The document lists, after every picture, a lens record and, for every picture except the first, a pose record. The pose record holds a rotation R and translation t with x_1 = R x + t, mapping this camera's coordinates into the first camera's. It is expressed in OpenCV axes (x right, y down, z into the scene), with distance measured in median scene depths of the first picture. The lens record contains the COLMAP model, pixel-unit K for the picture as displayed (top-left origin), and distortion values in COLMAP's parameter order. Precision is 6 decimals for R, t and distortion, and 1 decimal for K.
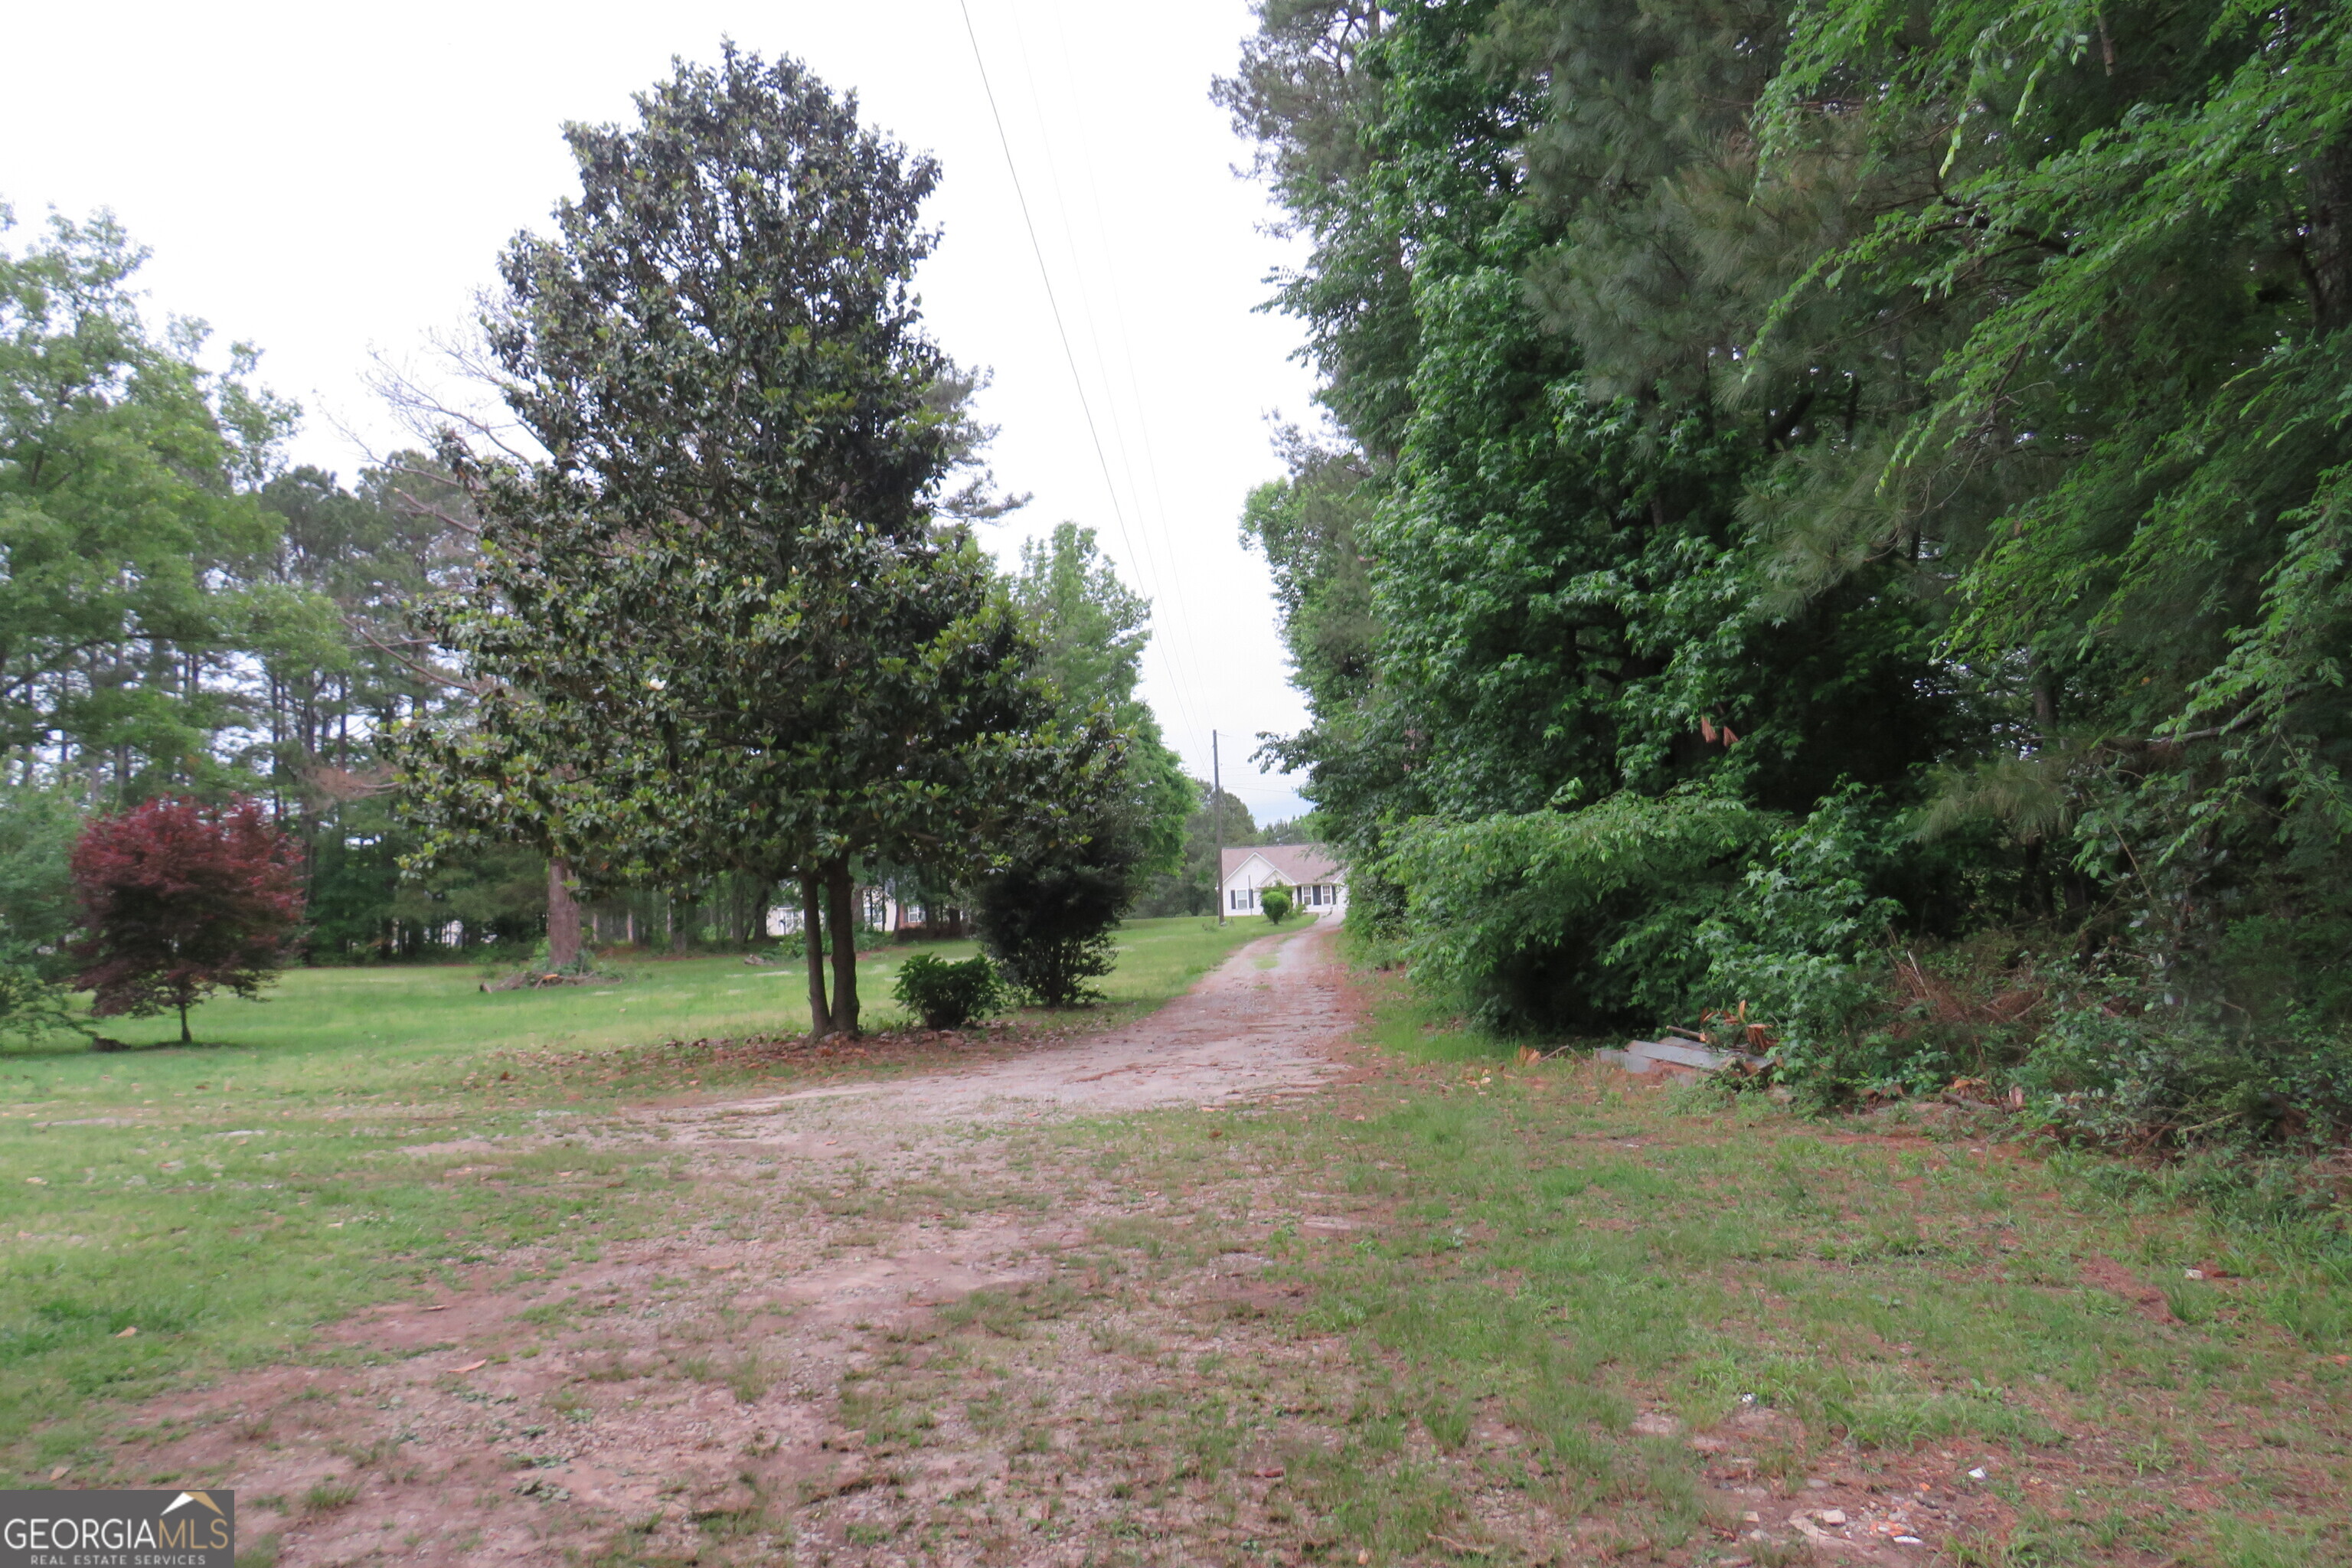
lens RADIAL K [[1787.7, 0, 1167.8], [0, 1787.7, 784.8], [0, 0, 1]] dist [-0.027623, 0.002761]
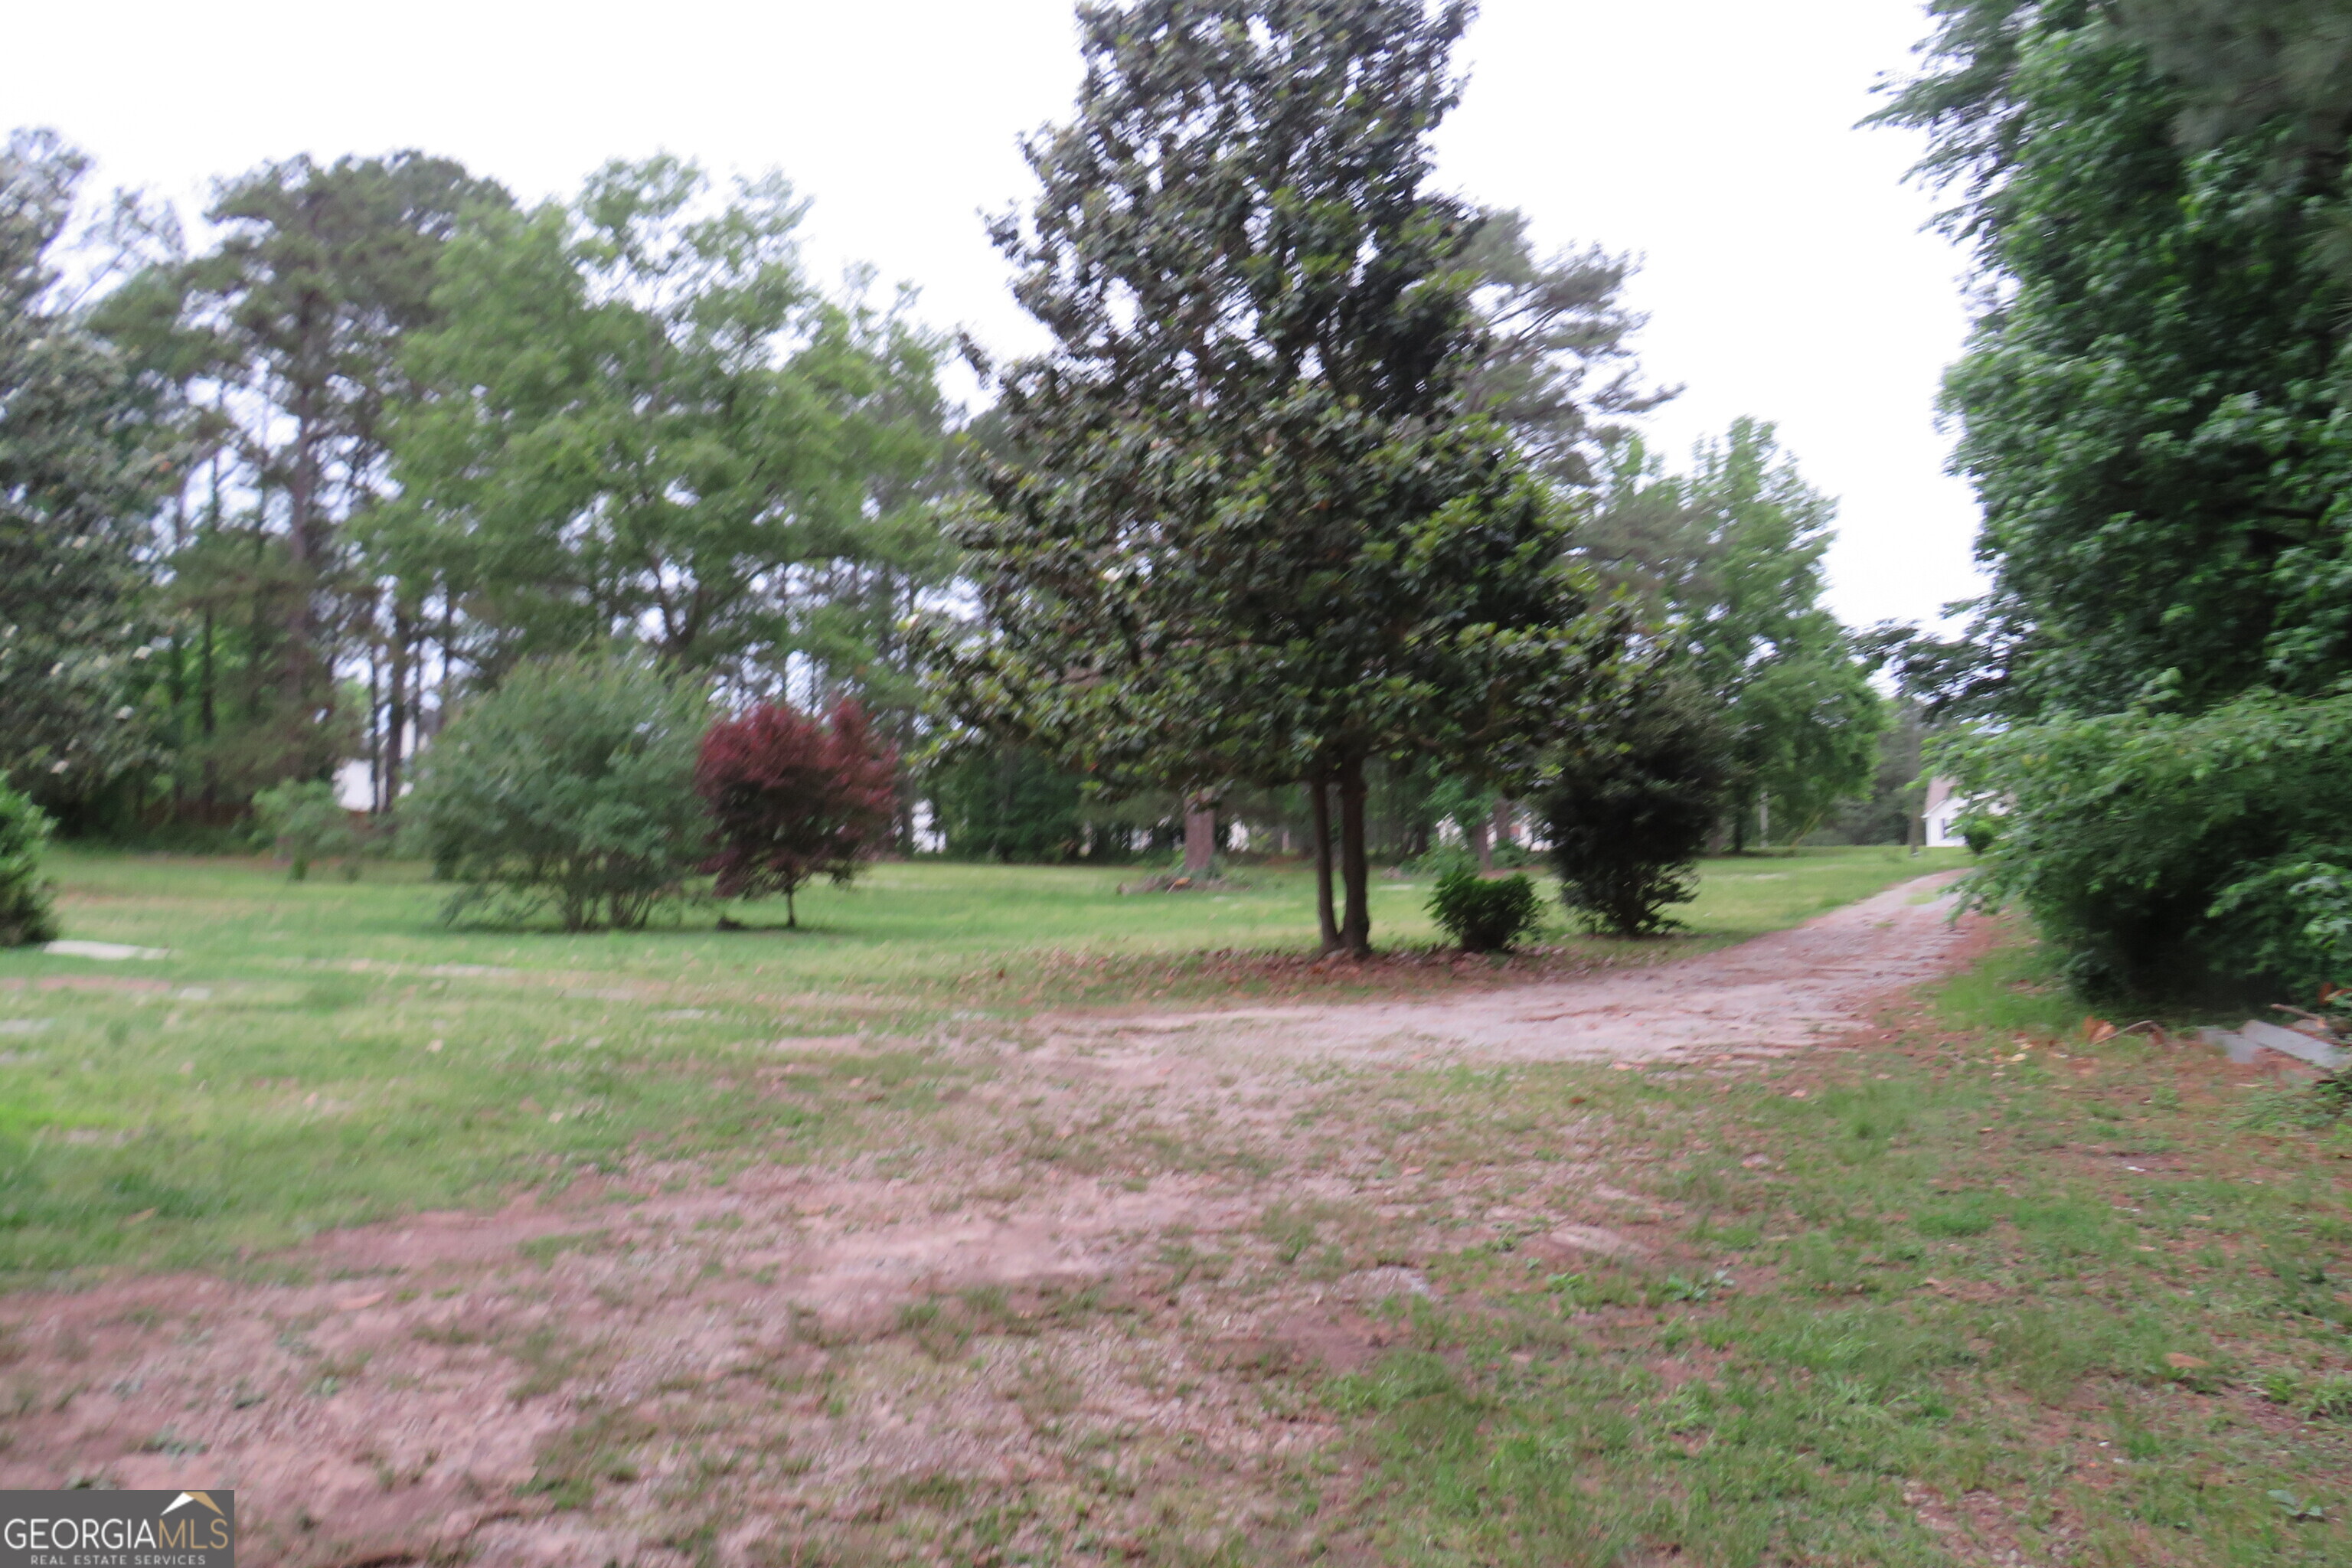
lens RADIAL K [[1787.7, 0, 1163.5], [0, 1787.7, 787.2], [0, 0, 1]] dist [-0.027623, 0.002761]
pose [[0.924883, 0.022638, -0.379577, 0.068793], [-0.004685, 0.998829, 0.048154, 0.007102], [0.380222, -0.042758, 0.923906, 0.083004]]
